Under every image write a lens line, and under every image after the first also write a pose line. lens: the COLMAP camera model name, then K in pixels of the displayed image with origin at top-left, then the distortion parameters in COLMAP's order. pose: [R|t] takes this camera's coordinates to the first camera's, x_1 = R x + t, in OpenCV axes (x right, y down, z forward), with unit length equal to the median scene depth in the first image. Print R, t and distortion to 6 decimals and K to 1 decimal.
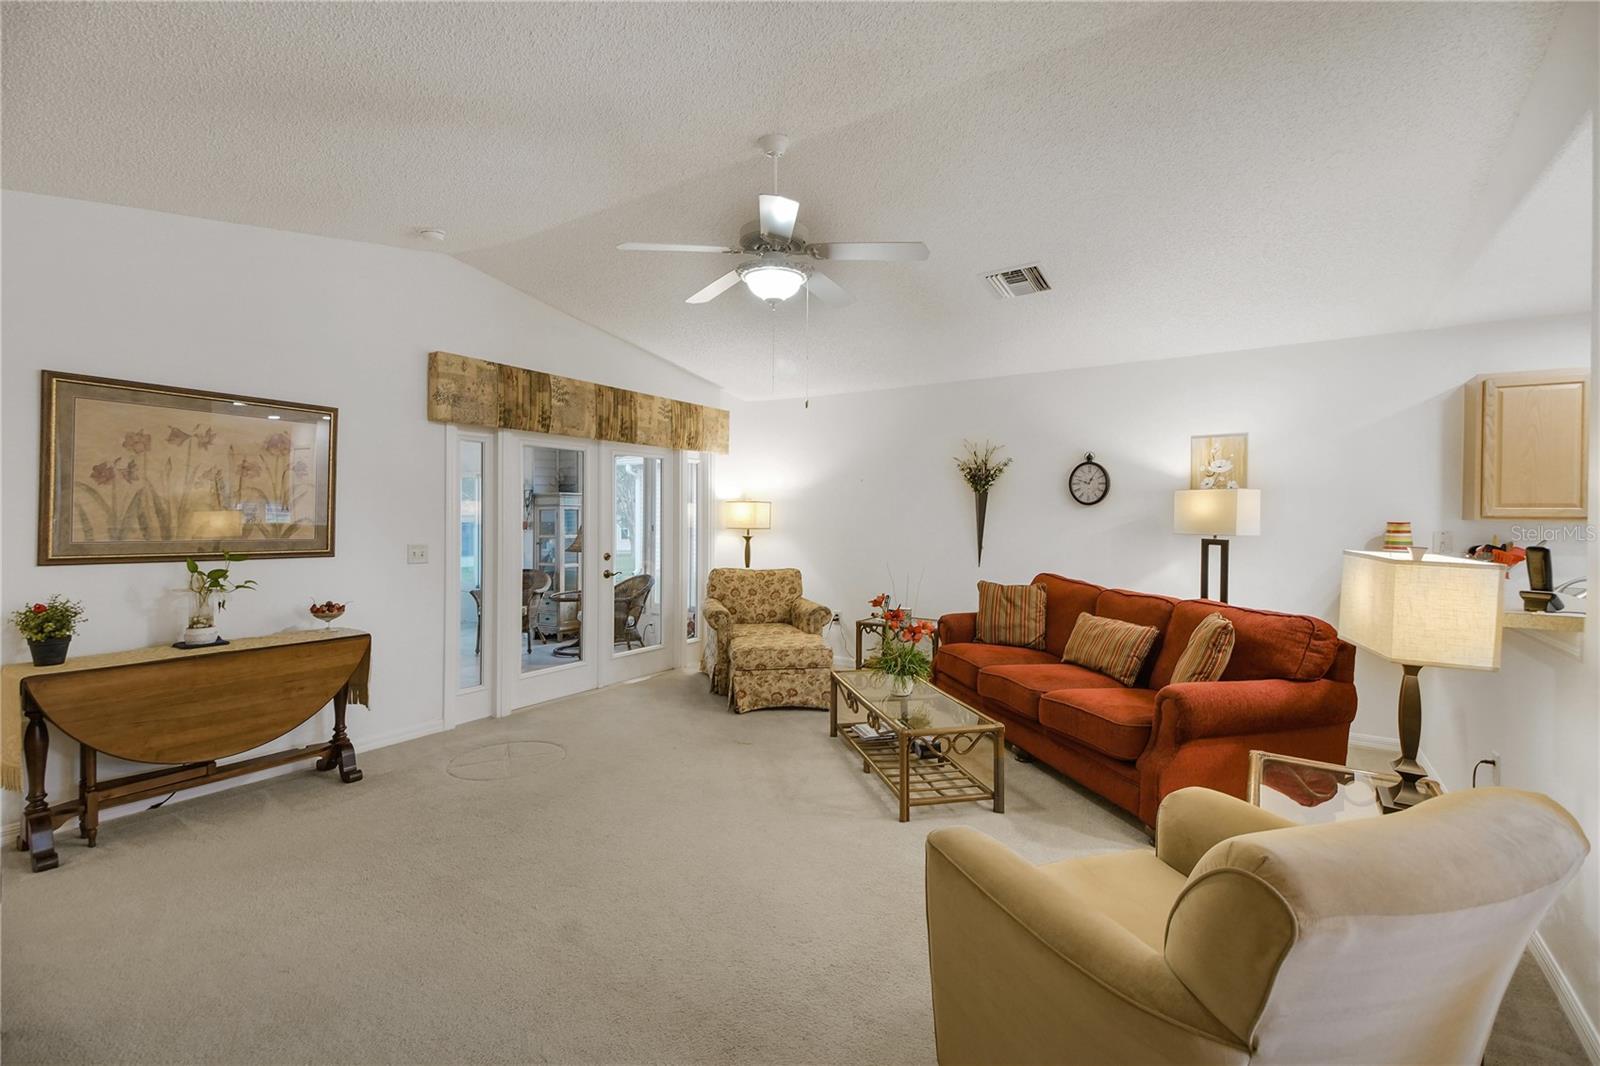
lens RADIAL K [[706.2, 0, 789.2], [0, 706.2, 520.9], [0, 0, 1]] dist [0.039843, -0.012054]
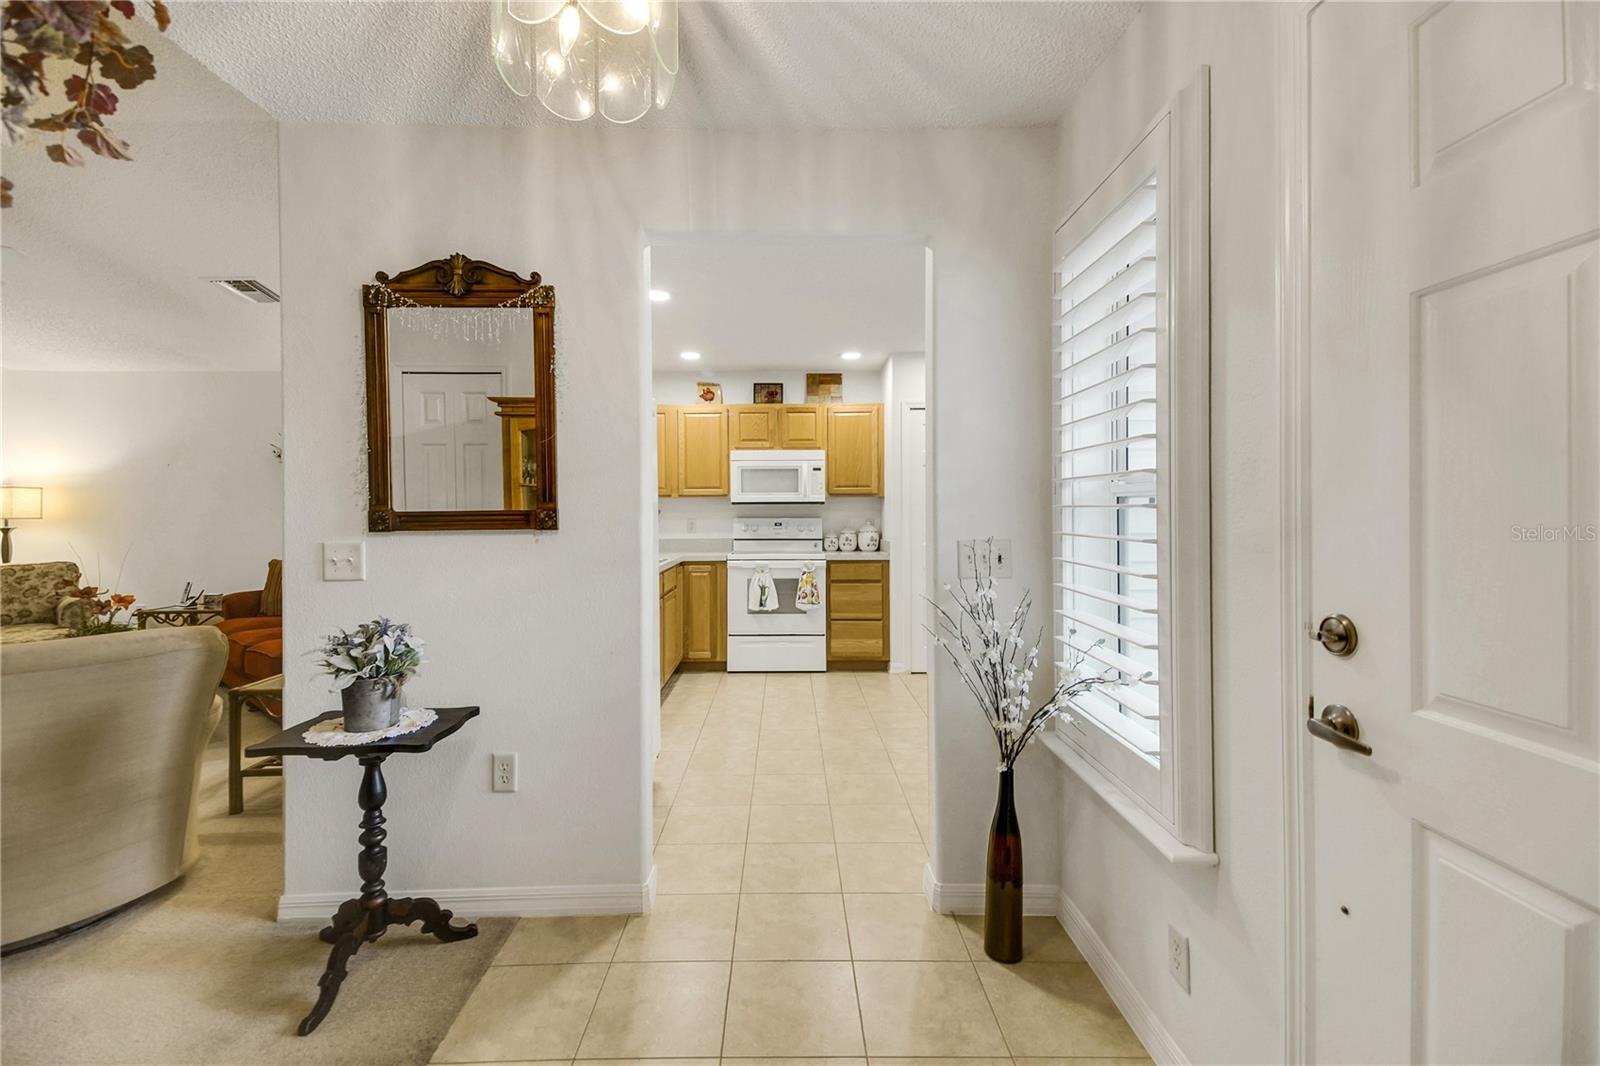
lens RADIAL K [[706.2, 0, 791.0], [0, 706.2, 513.0], [0, 0, 1]] dist [0.039843, -0.012054]
pose [[0.833739, -0.015246, 0.551949, 0.340629], [0.018136, 0.999835, 0.000223, 0.028002], [-0.551861, 0.009825, 0.833878, -0.363232]]
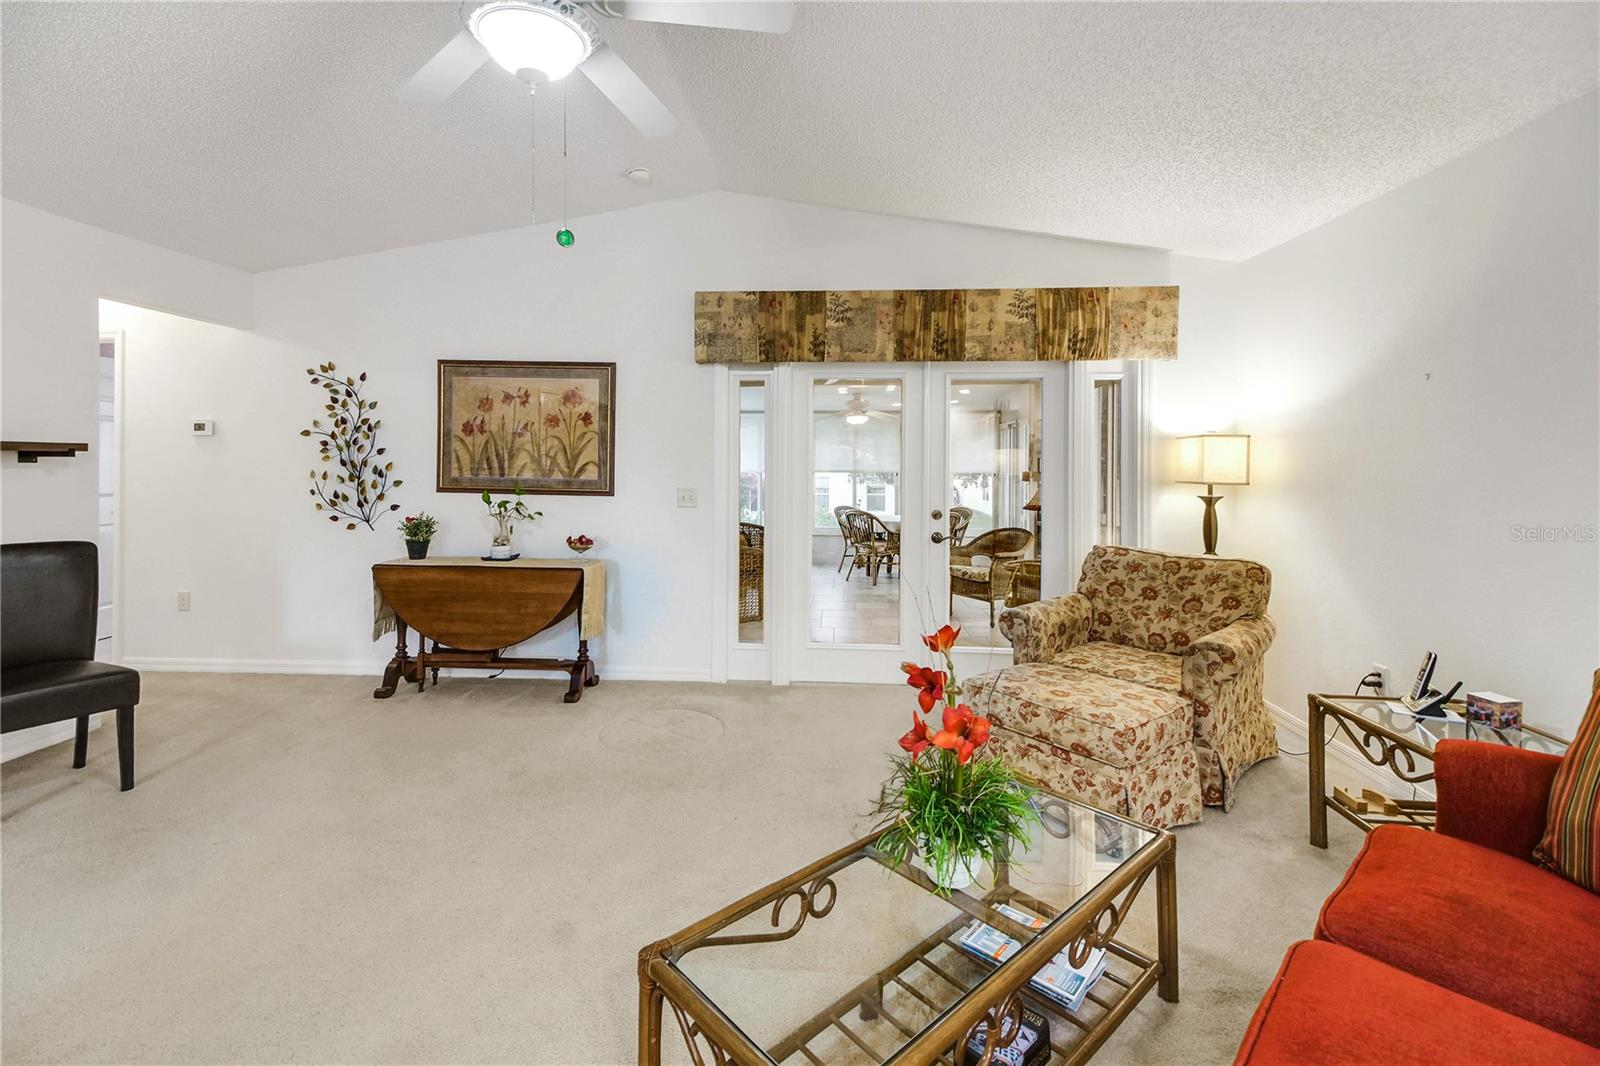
lens RADIAL K [[706.2, 0, 802.6], [0, 706.2, 464.7], [0, 0, 1]] dist [0.039843, -0.012054]
pose [[0.500106, -0.002903, -0.865959, 0.380553], [-0.011856, 0.999878, -0.010198, 0.007538], [0.865883, 0.015367, 0.500011, 0.575227]]
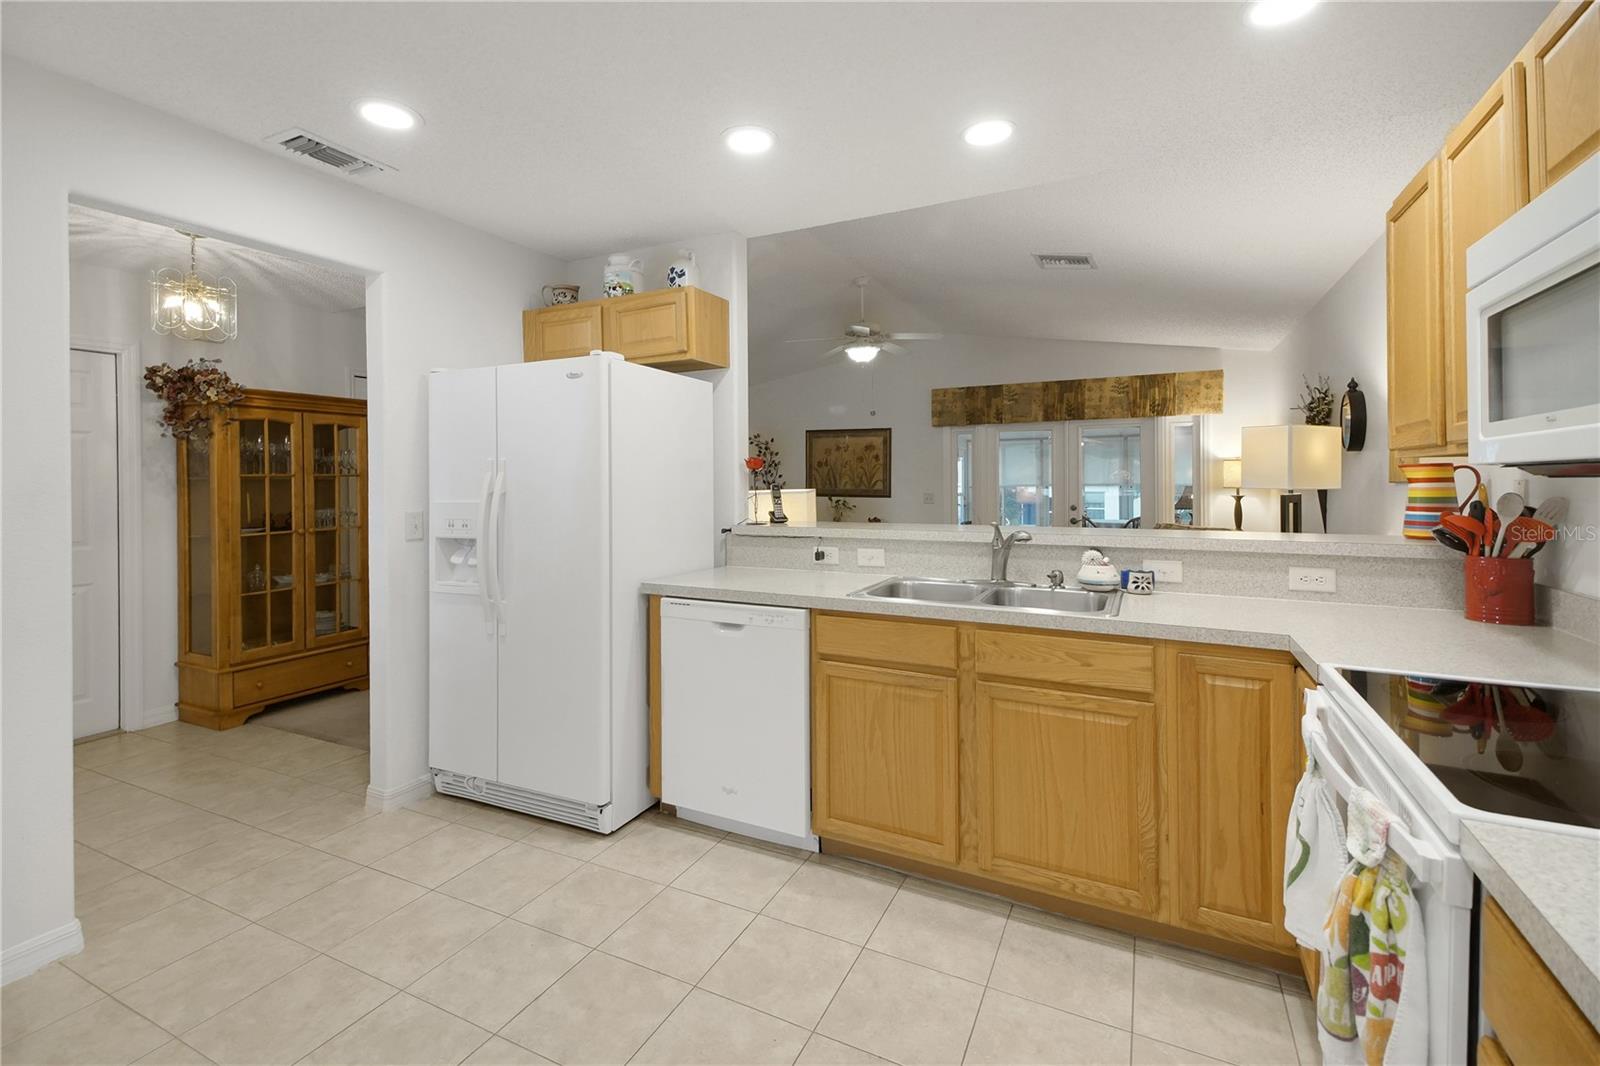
lens RADIAL K [[706.2, 0, 780.7], [0, 706.2, 486.9], [0, 0, 1]] dist [0.039843, -0.012054]
pose [[0.104302, -0.000857, -0.994545, 1.163751], [-0.003197, 0.999994, -0.001197, 0.017694], [0.994541, 0.003305, 0.104299, 0.371789]]
